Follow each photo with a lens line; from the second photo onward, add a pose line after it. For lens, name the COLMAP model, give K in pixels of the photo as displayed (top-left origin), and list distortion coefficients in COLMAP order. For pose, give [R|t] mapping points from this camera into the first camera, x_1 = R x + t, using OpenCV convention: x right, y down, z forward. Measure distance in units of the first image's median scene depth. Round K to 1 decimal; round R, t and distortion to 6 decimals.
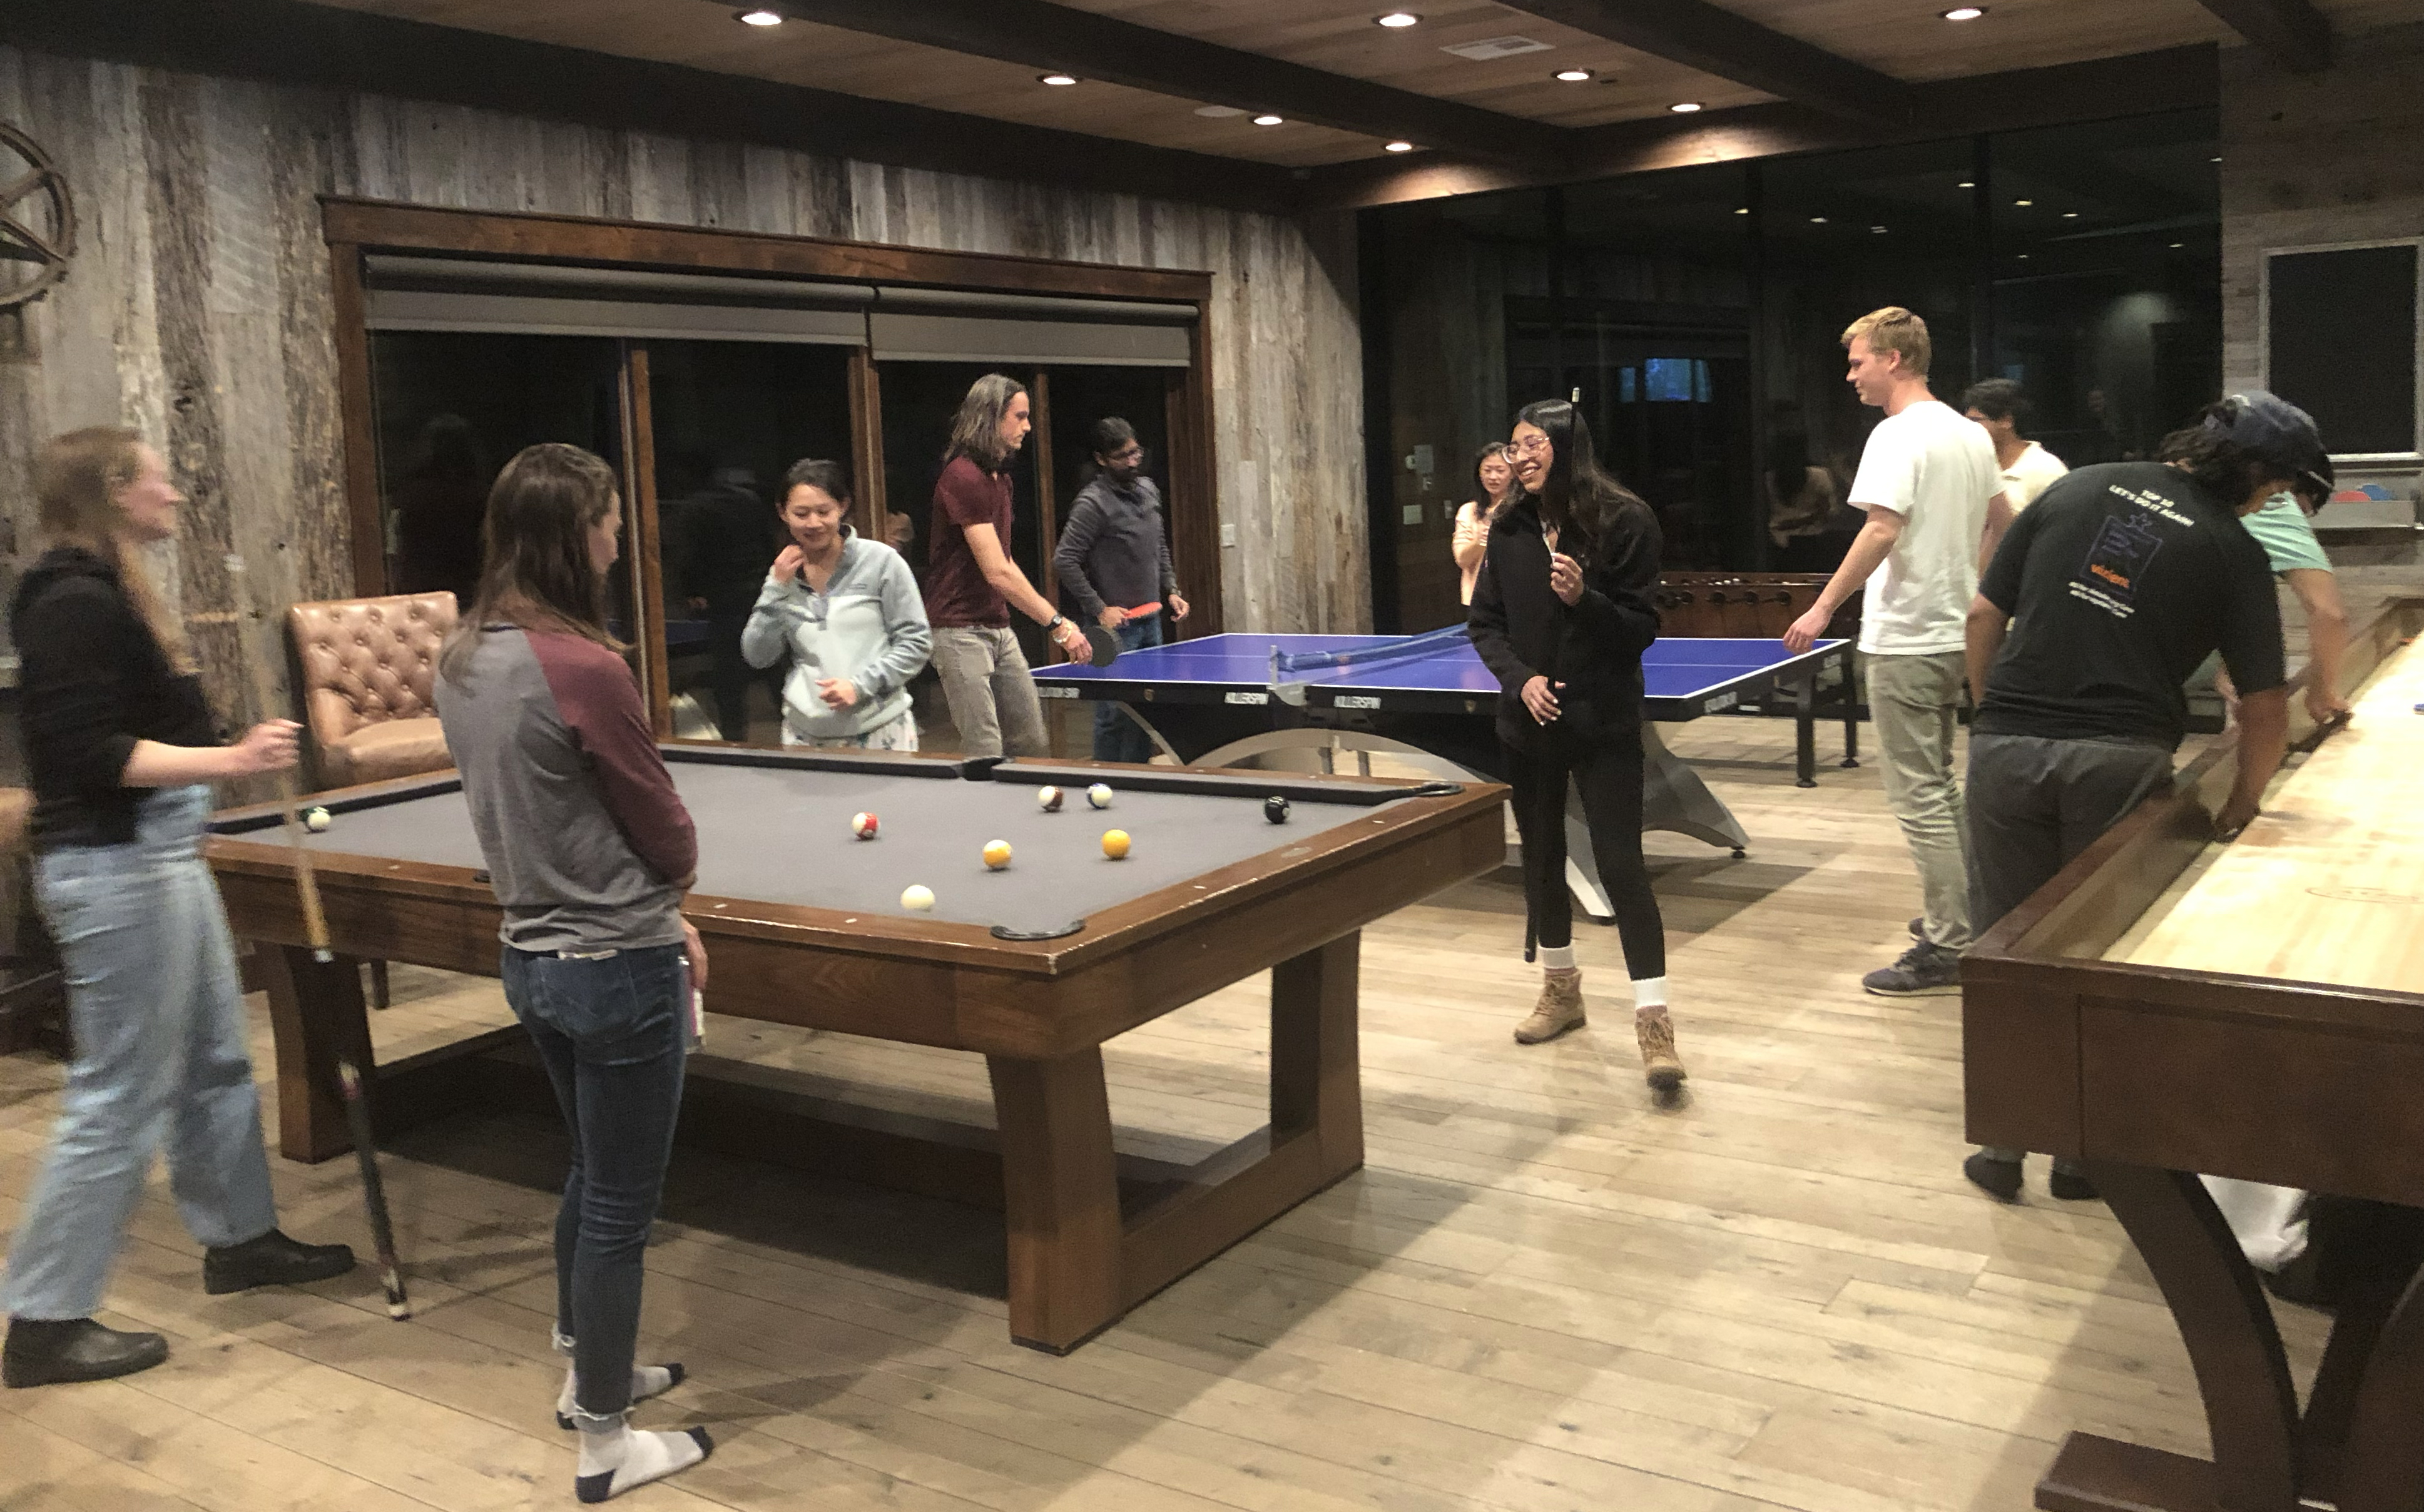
lens RADIAL K [[2109.7, 0, 1211.9], [0, 2109.7, 757.2], [0, 0, 1]] dist [-0.003730, -0.000375]
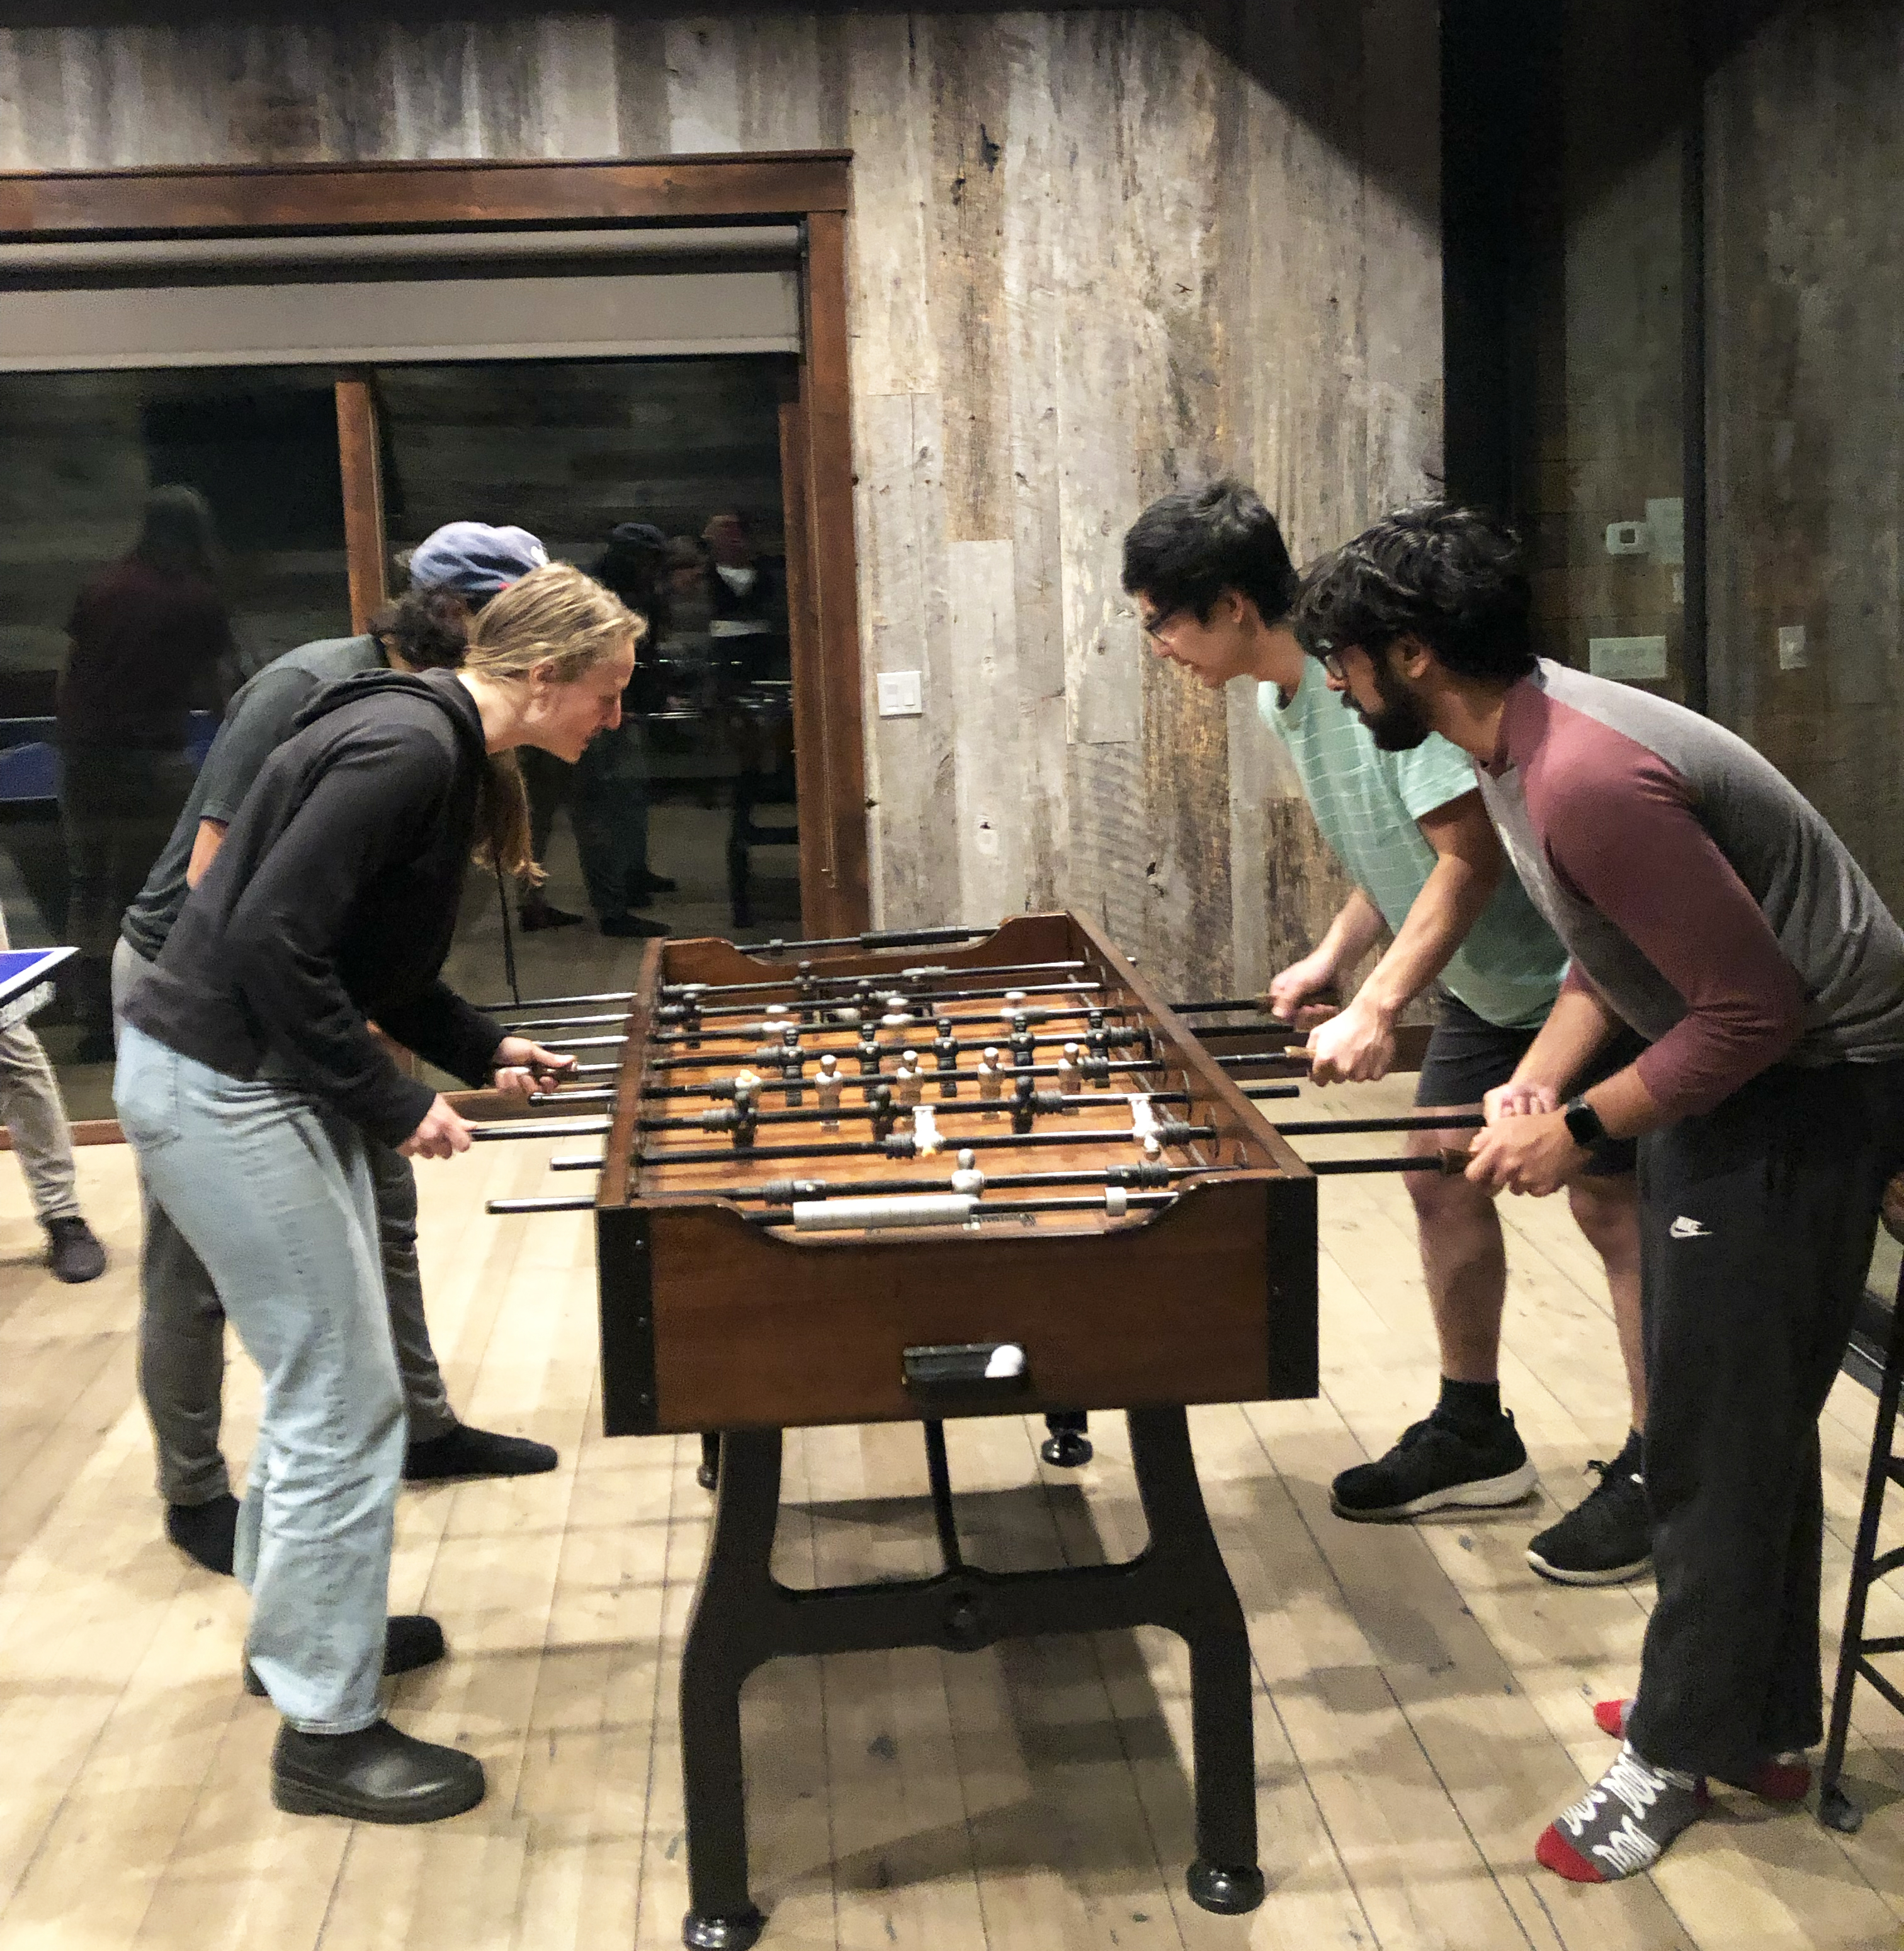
lens RADIAL K [[2390.1, 0, 955.2], [0, 2390.1, 969.8], [0, 0, 1]] dist [-0.014595, 0.000000]
pose [[0.633258, 0.157157, -0.757817, 0.454433], [-0.101869, 0.987573, 0.119679, -0.111029], [0.767208, 0.001411, 0.641397, 0.660666]]
